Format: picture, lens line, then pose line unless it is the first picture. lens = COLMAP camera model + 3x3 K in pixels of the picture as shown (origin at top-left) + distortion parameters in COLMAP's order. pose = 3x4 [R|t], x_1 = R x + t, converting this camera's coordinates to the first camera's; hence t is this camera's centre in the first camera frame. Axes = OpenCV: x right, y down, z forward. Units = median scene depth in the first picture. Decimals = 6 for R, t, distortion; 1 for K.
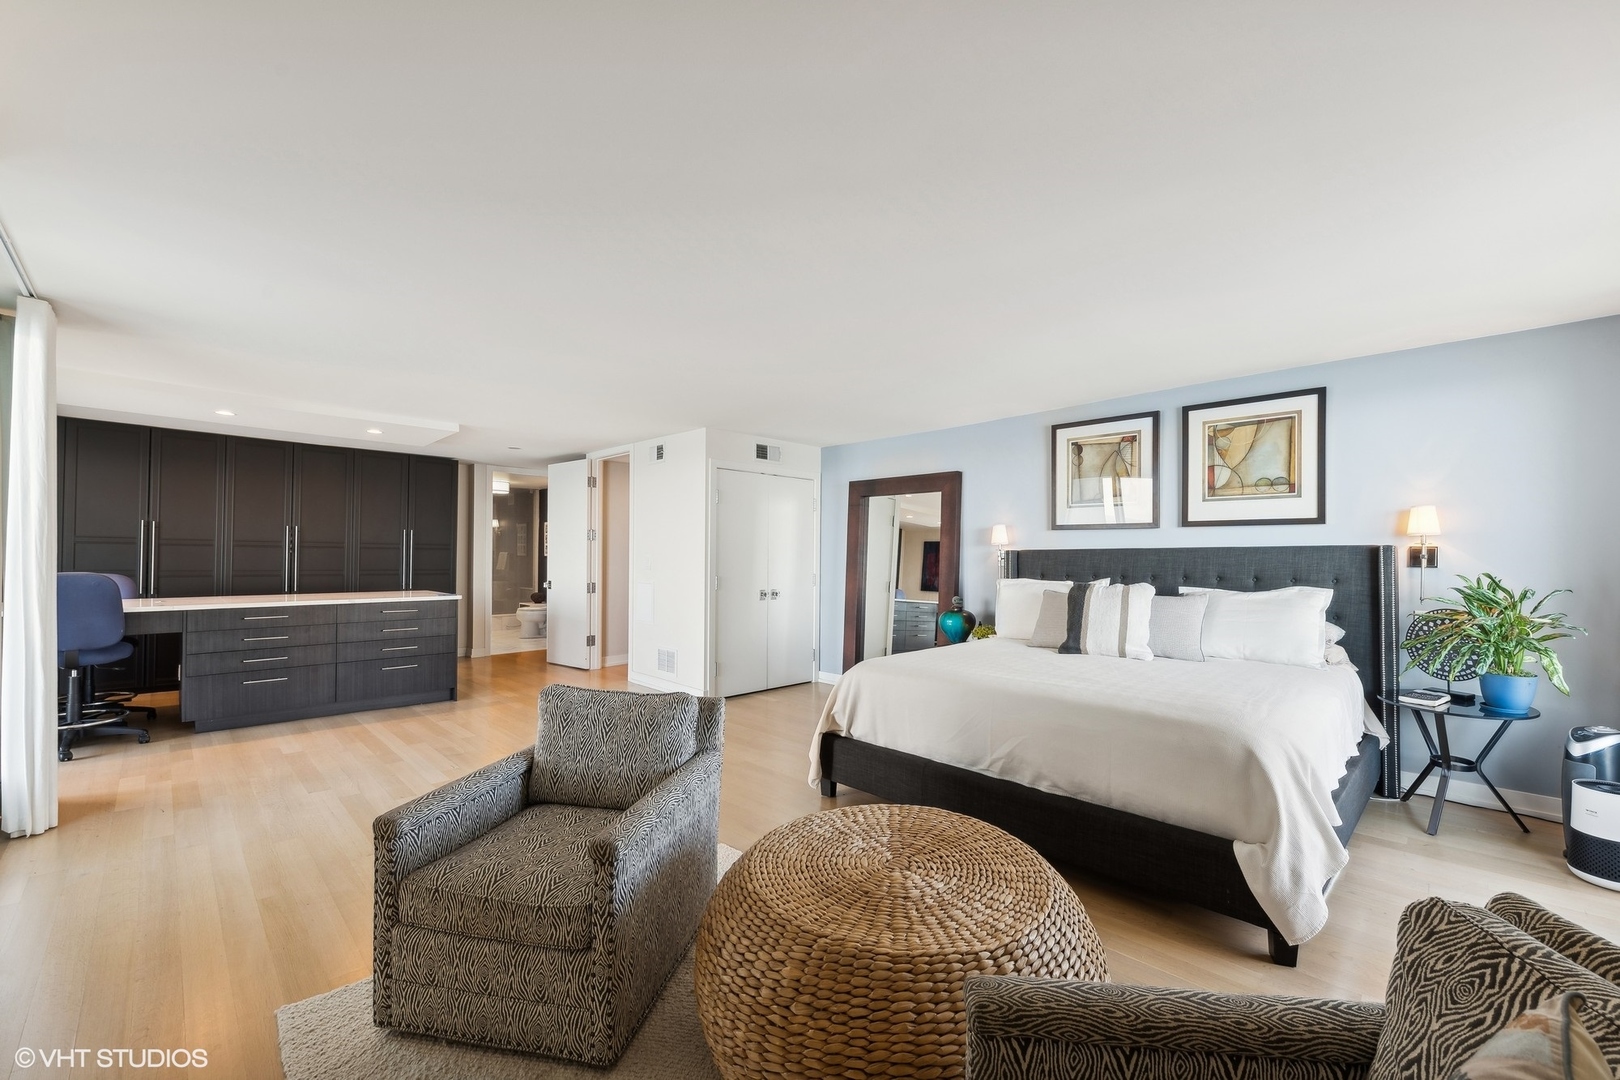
lens RADIAL K [[654.7, 0, 807.1], [0, 654.7, 553.2], [0, 0, 1]] dist [-0.017331, 0.000222]
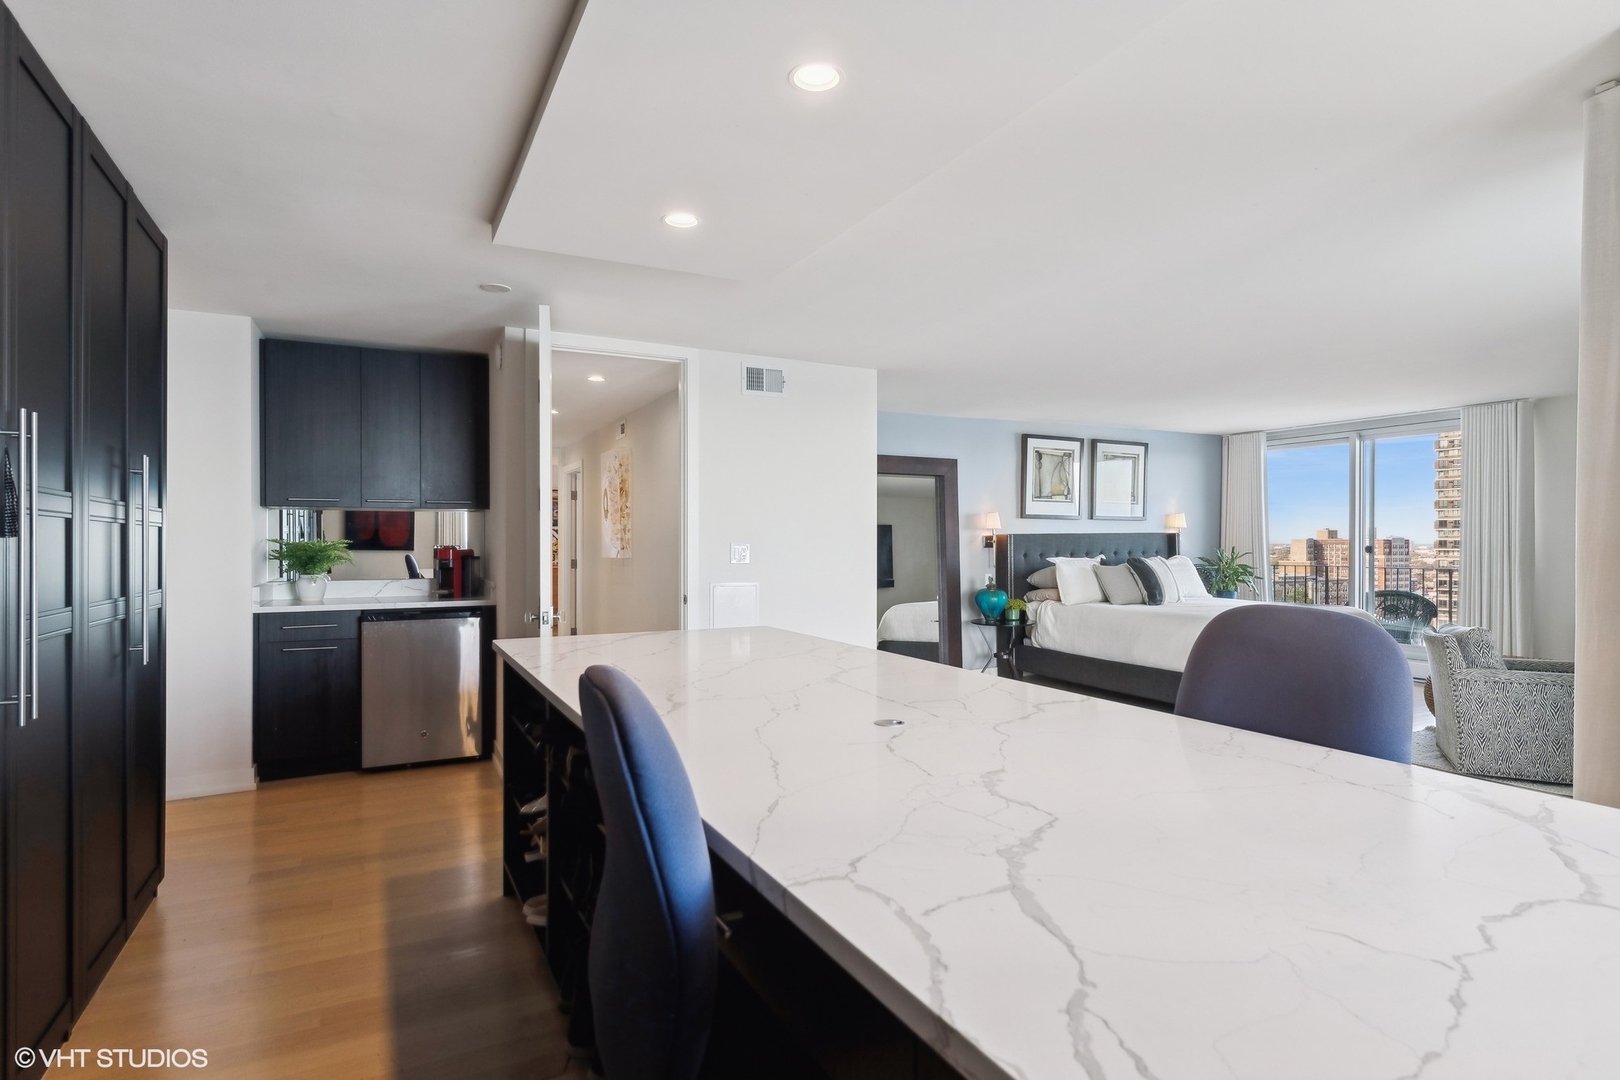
lens RADIAL K [[848.1, 0, 810.0], [0, 848.1, 540.0], [0, 0, 1]] dist [0.002044, -0.000118]
pose [[0.298121, -0.007969, 0.954495, -1.341848], [-0.004118, 0.999945, 0.009634, -0.007867], [-0.954519, -0.006803, 0.298071, 0.942980]]
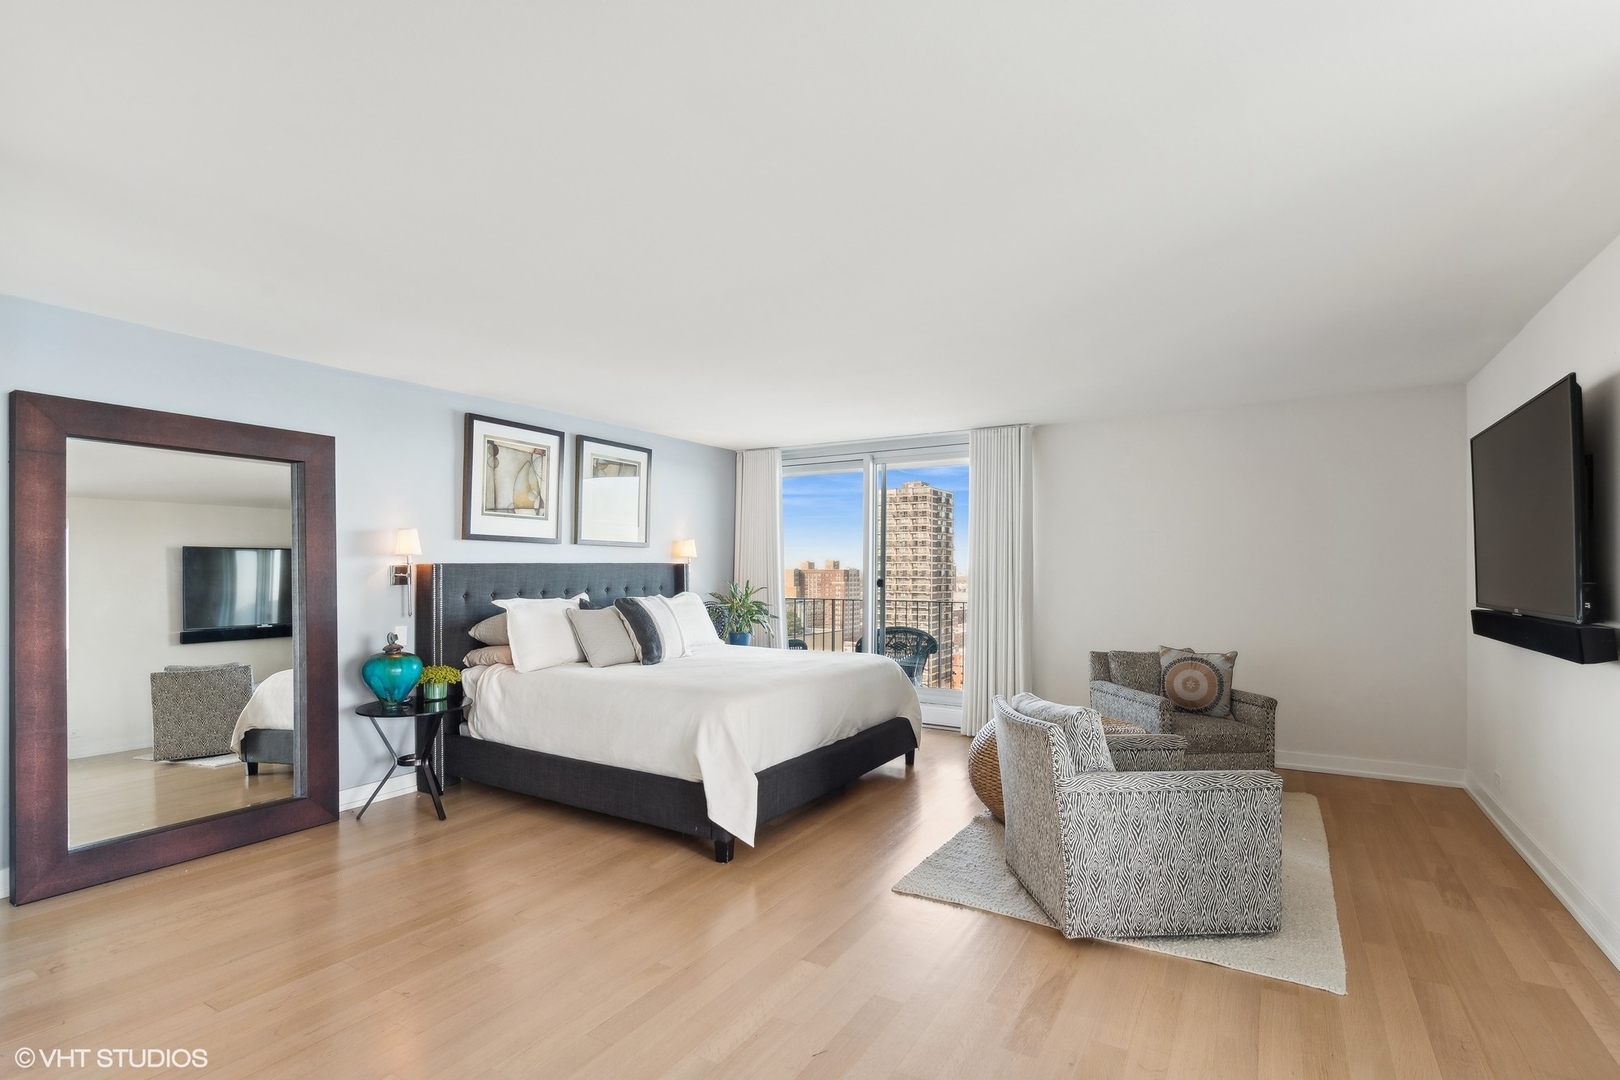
lens RADIAL K [[780.3, 0, 808.5], [0, 780.3, 561.1], [0, 0, 1]] dist [0.083881, 0.000032]
pose [[-0.243466, 0.002216, 0.969907, -0.732581], [-0.012630, 0.999905, -0.005455, -0.008331], [-0.969827, -0.013578, -0.243415, 0.856355]]
